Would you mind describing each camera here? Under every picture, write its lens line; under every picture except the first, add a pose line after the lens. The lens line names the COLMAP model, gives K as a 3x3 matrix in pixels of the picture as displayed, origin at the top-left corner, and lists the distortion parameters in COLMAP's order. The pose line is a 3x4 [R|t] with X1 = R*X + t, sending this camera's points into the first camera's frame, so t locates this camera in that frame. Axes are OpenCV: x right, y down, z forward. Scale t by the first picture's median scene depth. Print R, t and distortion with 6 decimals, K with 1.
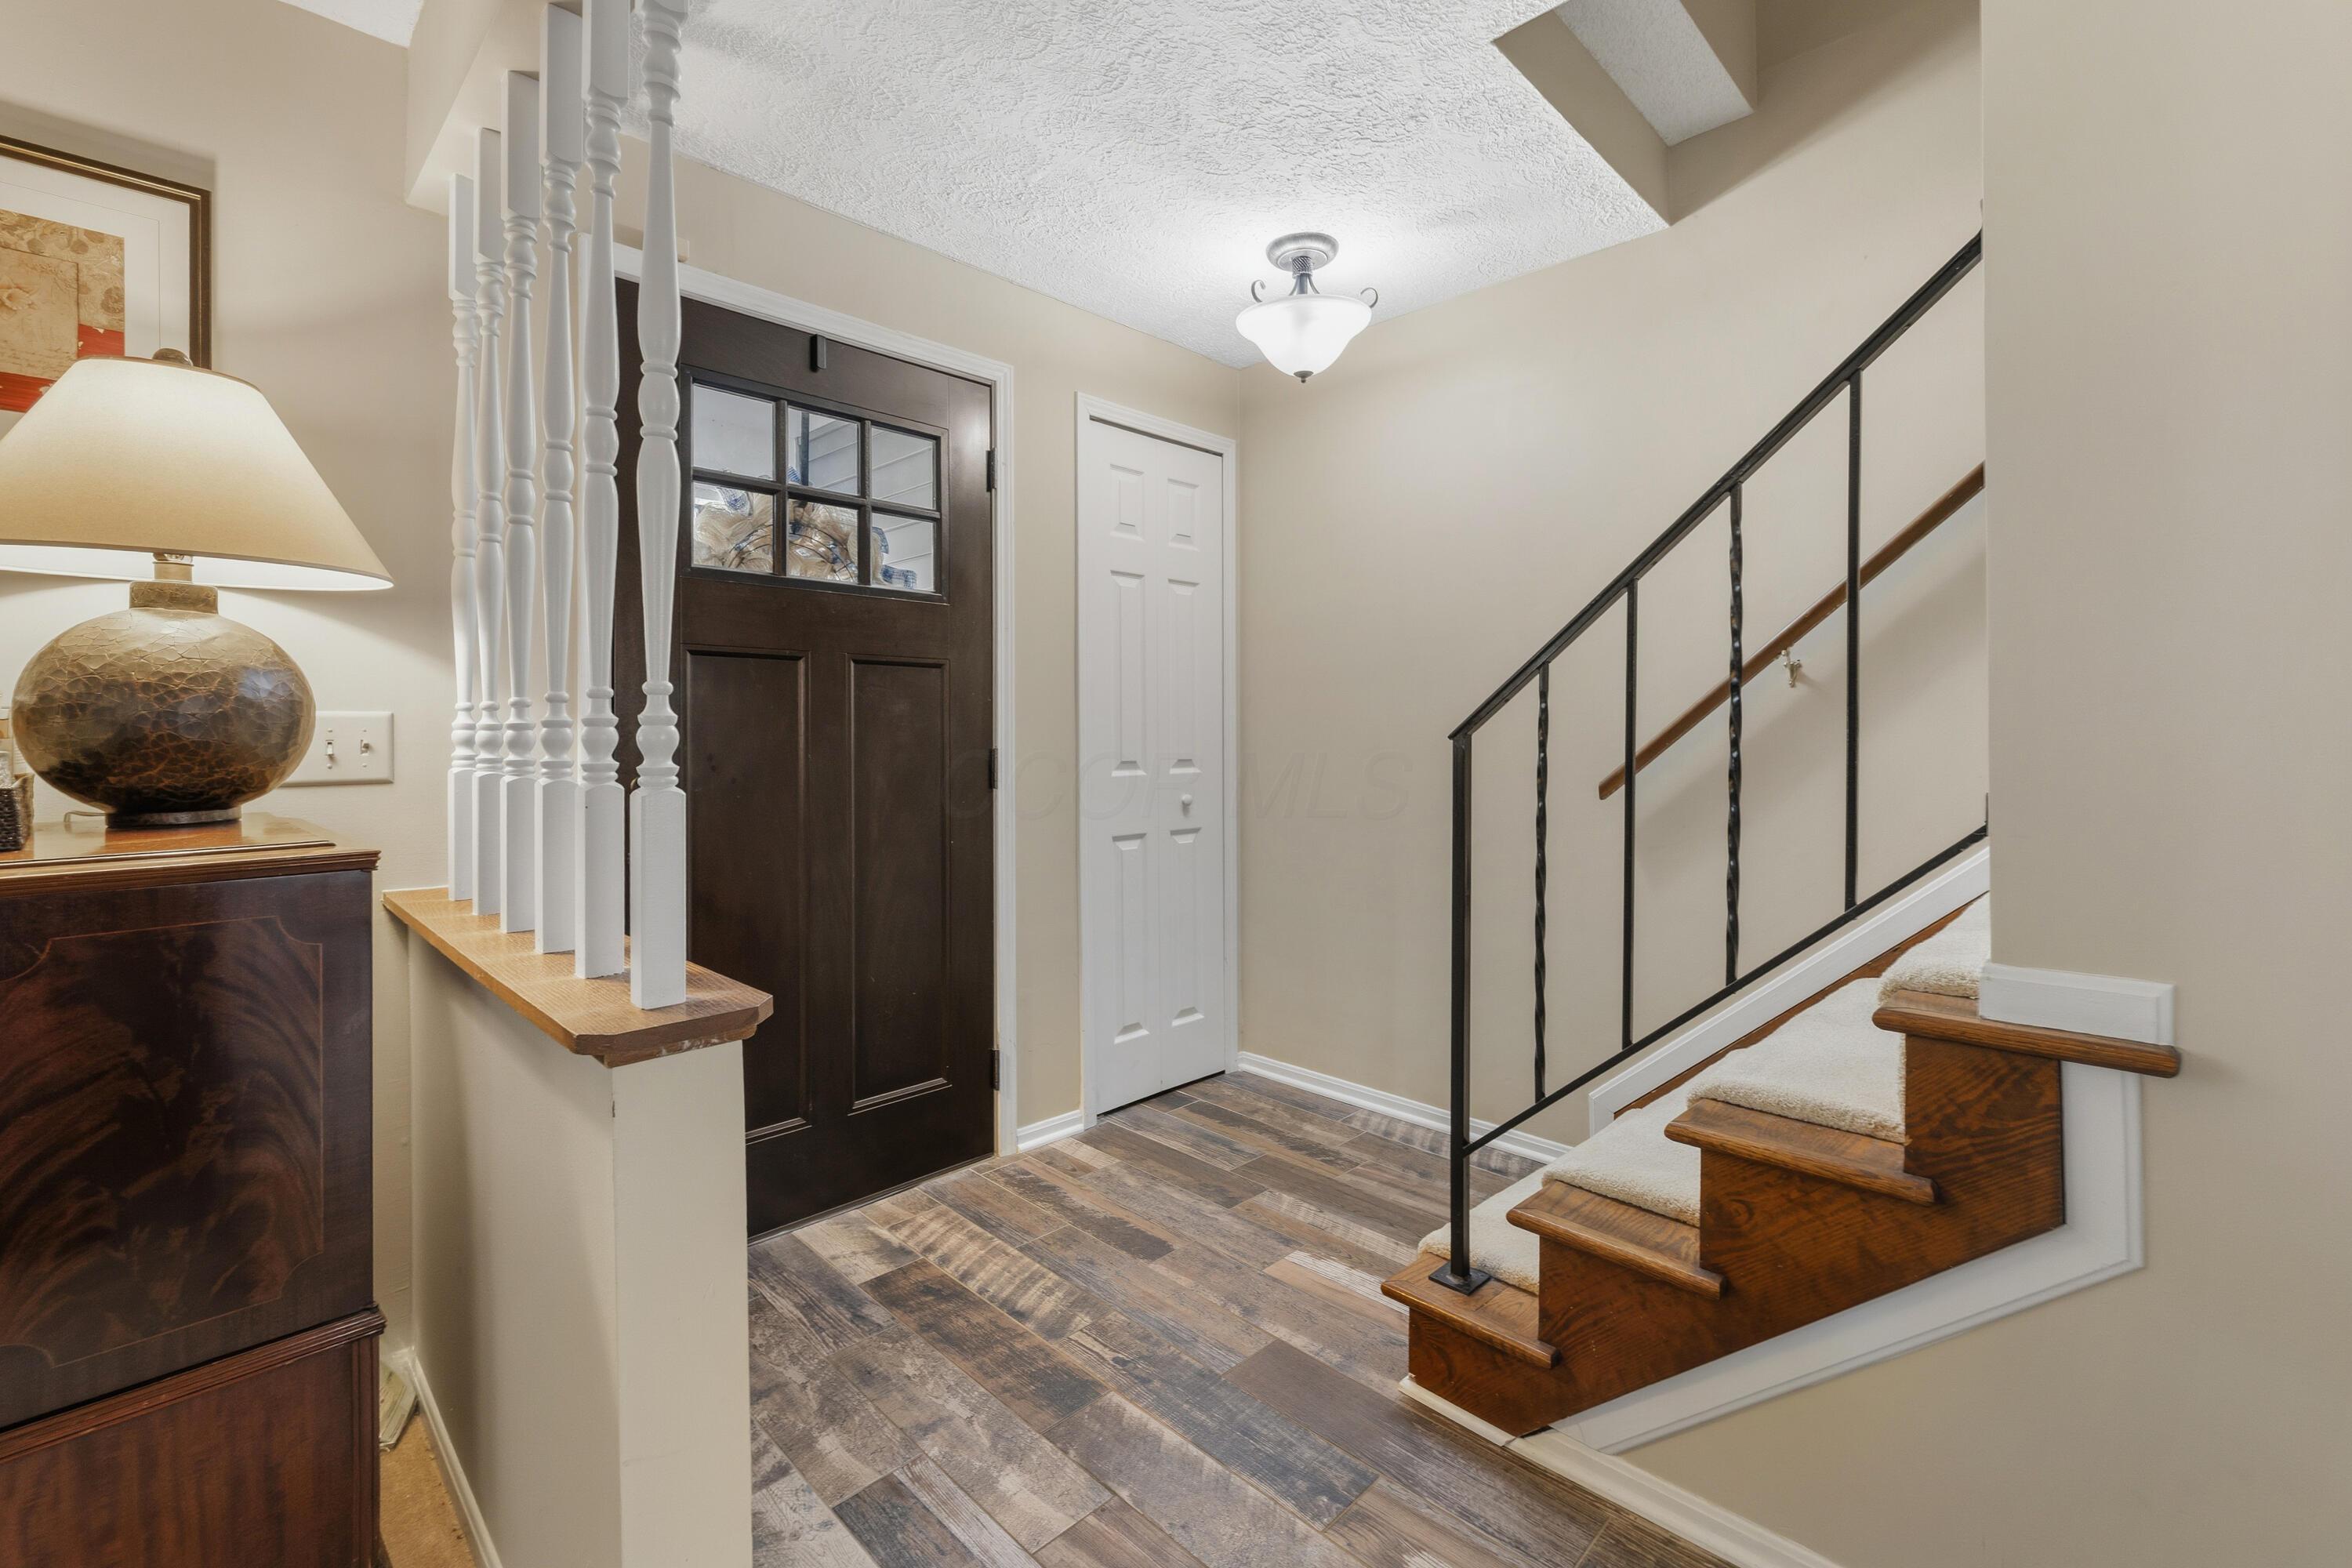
lens RADIAL K [[1006.1, 0, 1176.8], [0, 1006.1, 733.3], [0, 0, 1]] dist [0.003308, -0.003868]
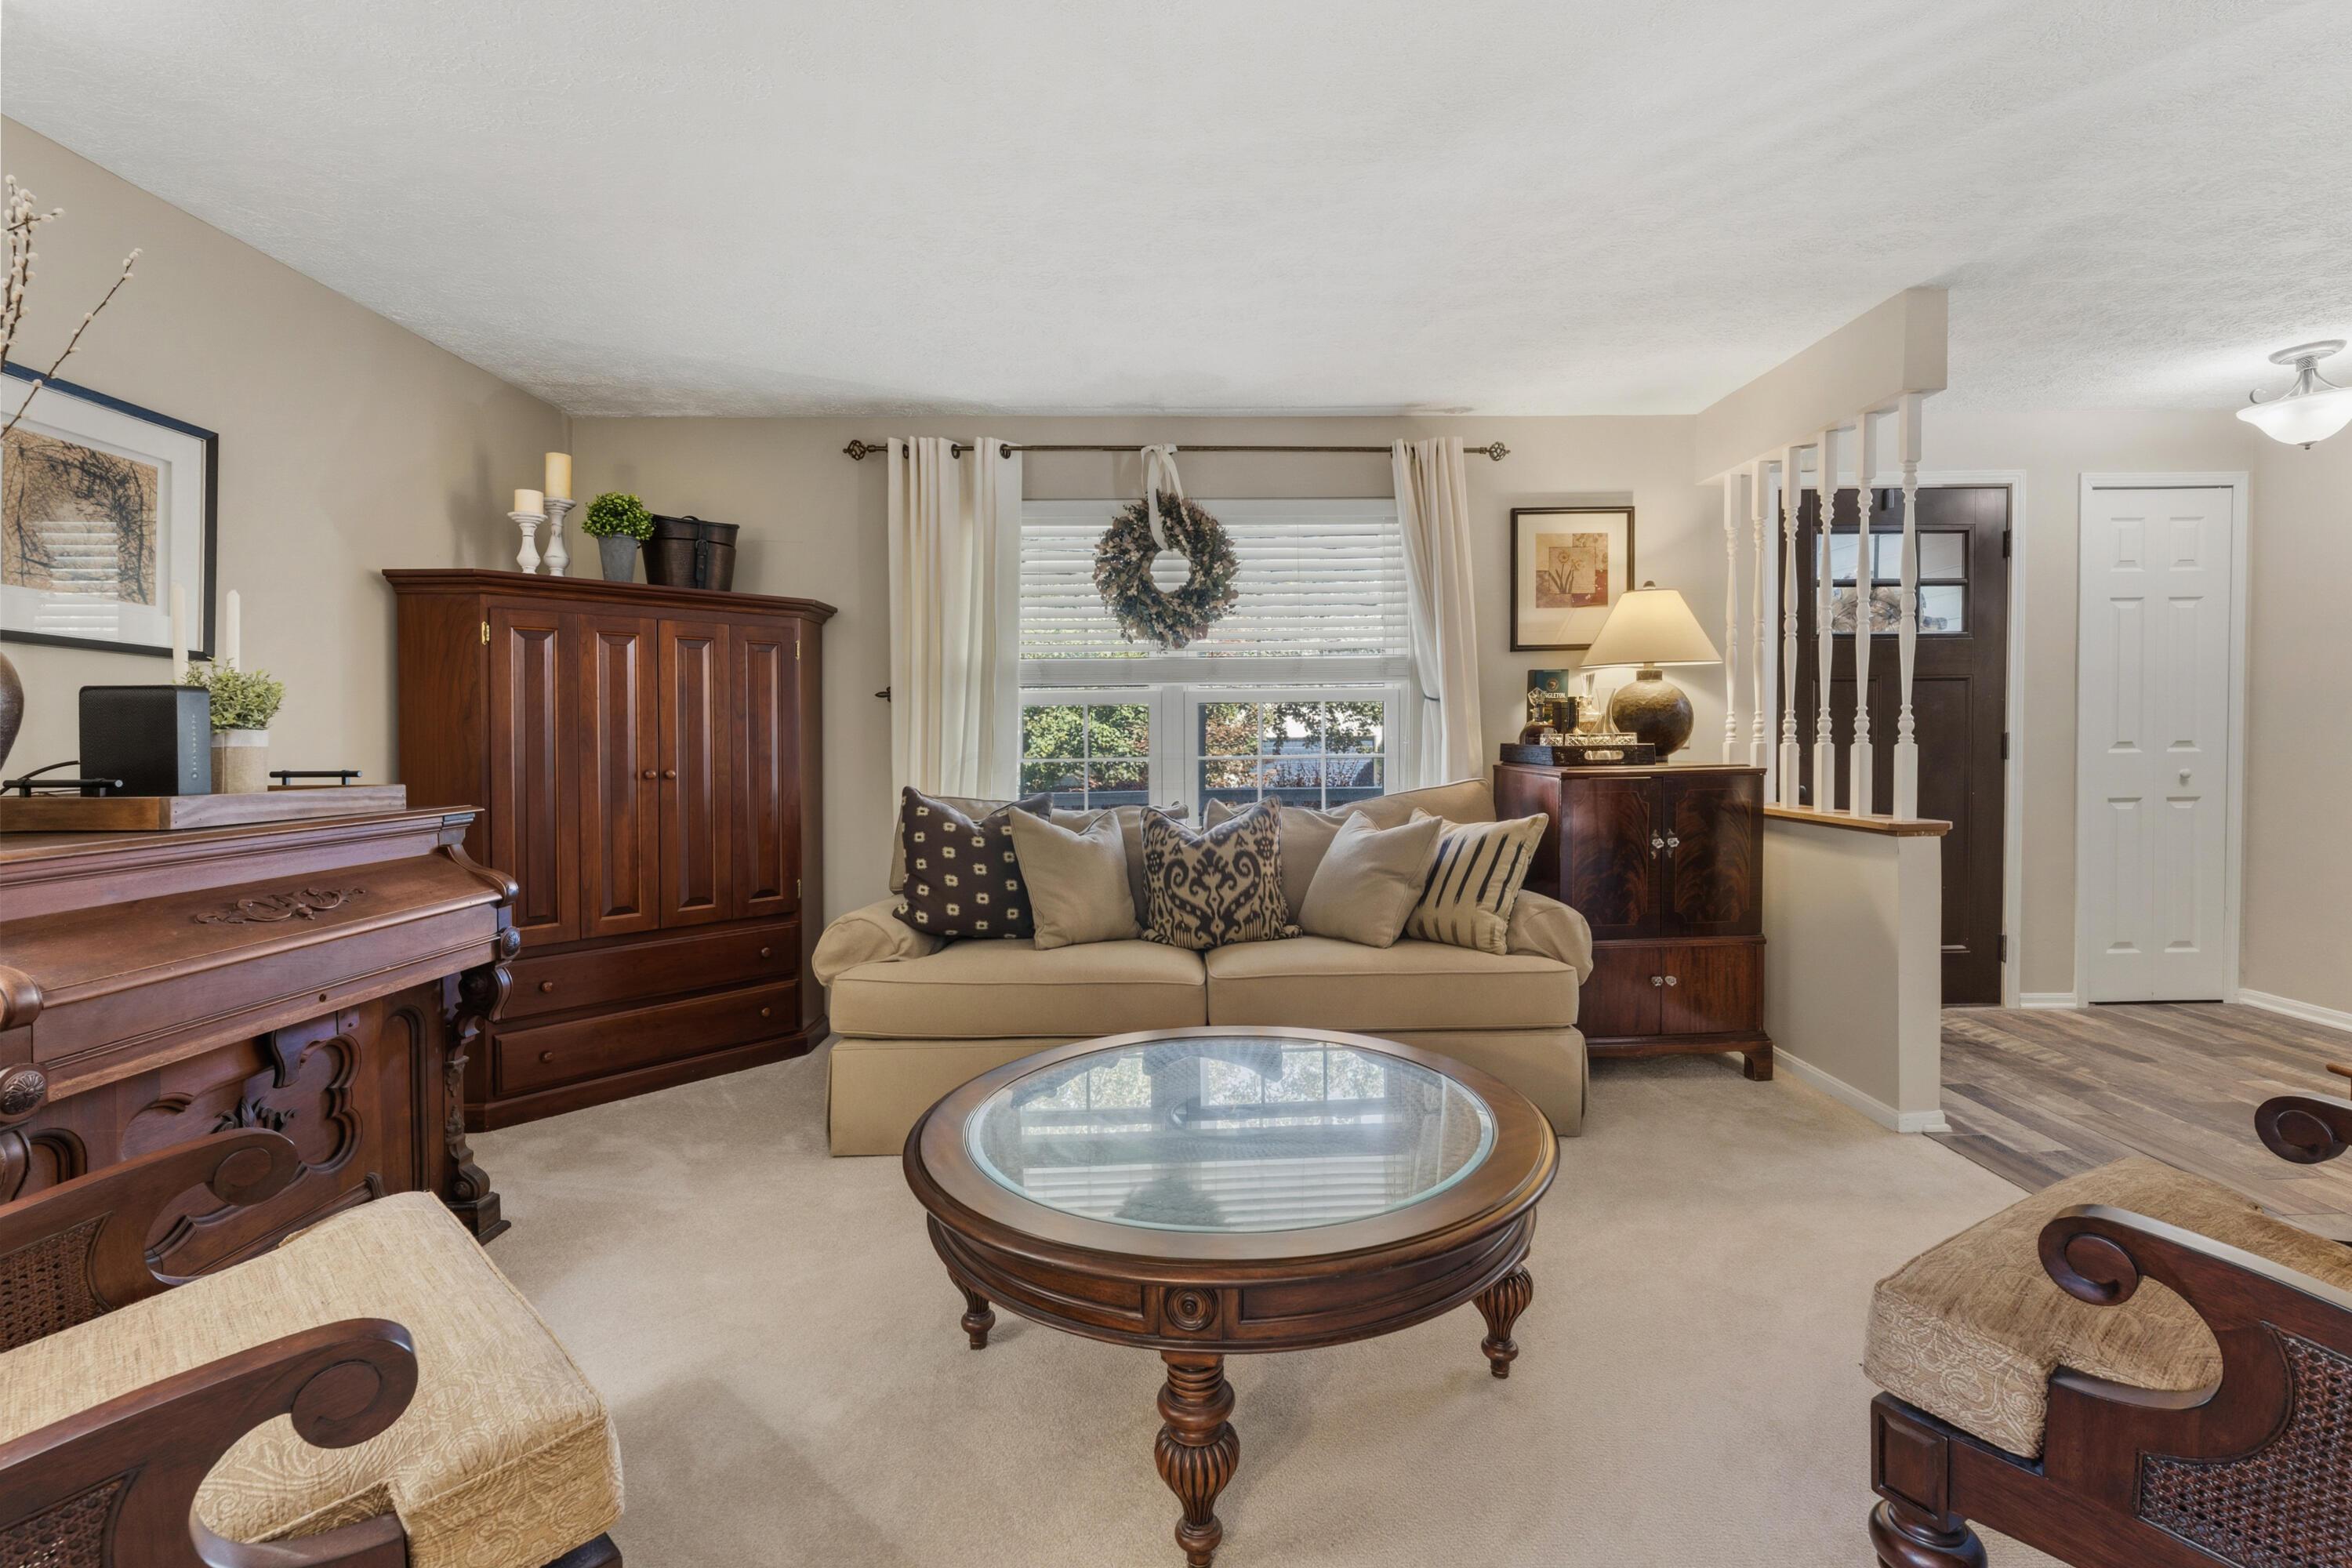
lens RADIAL K [[1042.7, 0, 1180.4], [0, 1042.7, 778.6], [0, 0, 1]] dist [-0.013334, -0.001172]
pose [[0.709966, 0.017446, -0.704020, 0.028954], [0.014109, 0.999140, 0.038988, 0.006704], [0.704095, -0.037613, 0.709109, -0.992688]]
